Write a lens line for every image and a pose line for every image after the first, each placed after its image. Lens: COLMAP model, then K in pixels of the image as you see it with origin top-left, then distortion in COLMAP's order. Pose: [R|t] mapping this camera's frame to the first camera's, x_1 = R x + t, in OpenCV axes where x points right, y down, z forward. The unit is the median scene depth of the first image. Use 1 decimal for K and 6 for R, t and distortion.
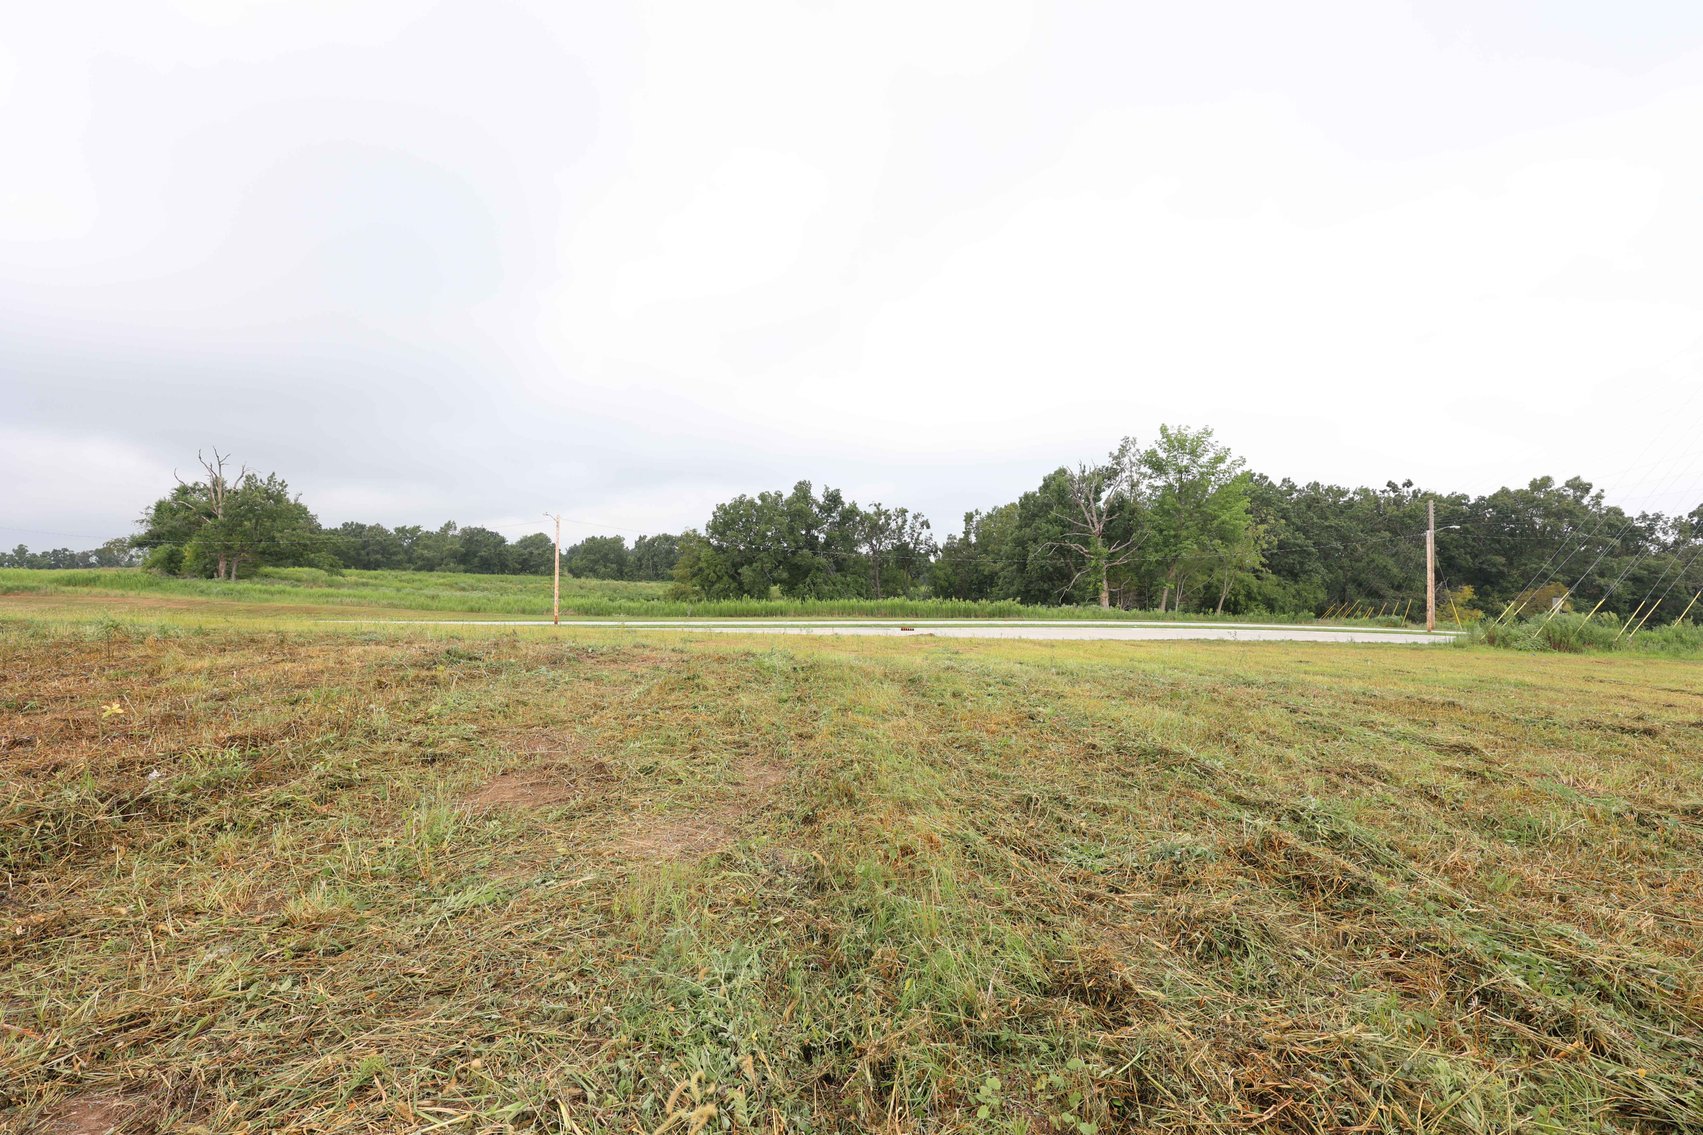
lens RADIAL K [[681.6, 0, 852.9], [0, 681.6, 565.1], [0, 0, 1]] dist [-0.000455, -0.000487]
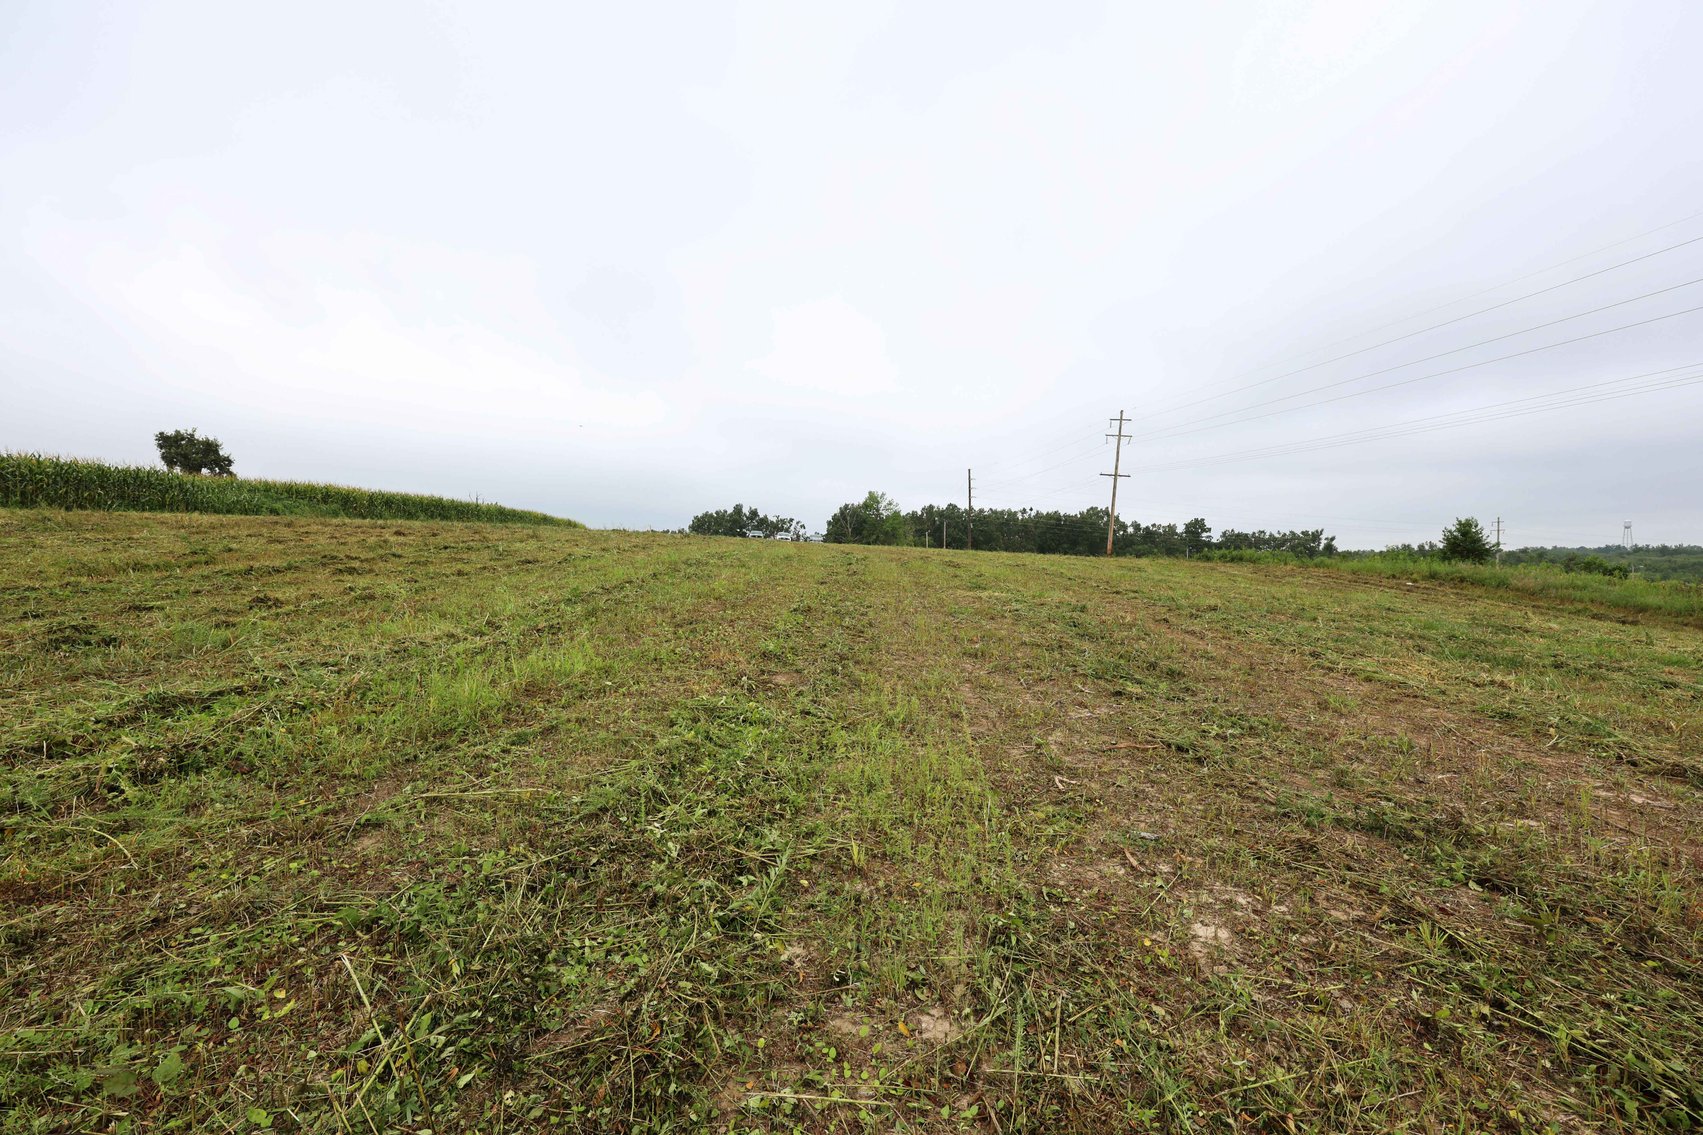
lens RADIAL K [[681.6, 0, 840.2], [0, 681.6, 566.9], [0, 0, 1]] dist [-0.000455, -0.000487]
pose [[0.999566, 0.006690, 0.028701, 0.181935], [-0.006912, 0.999947, 0.007647, 0.044598], [-0.028648, -0.007842, 0.999559, -1.071048]]
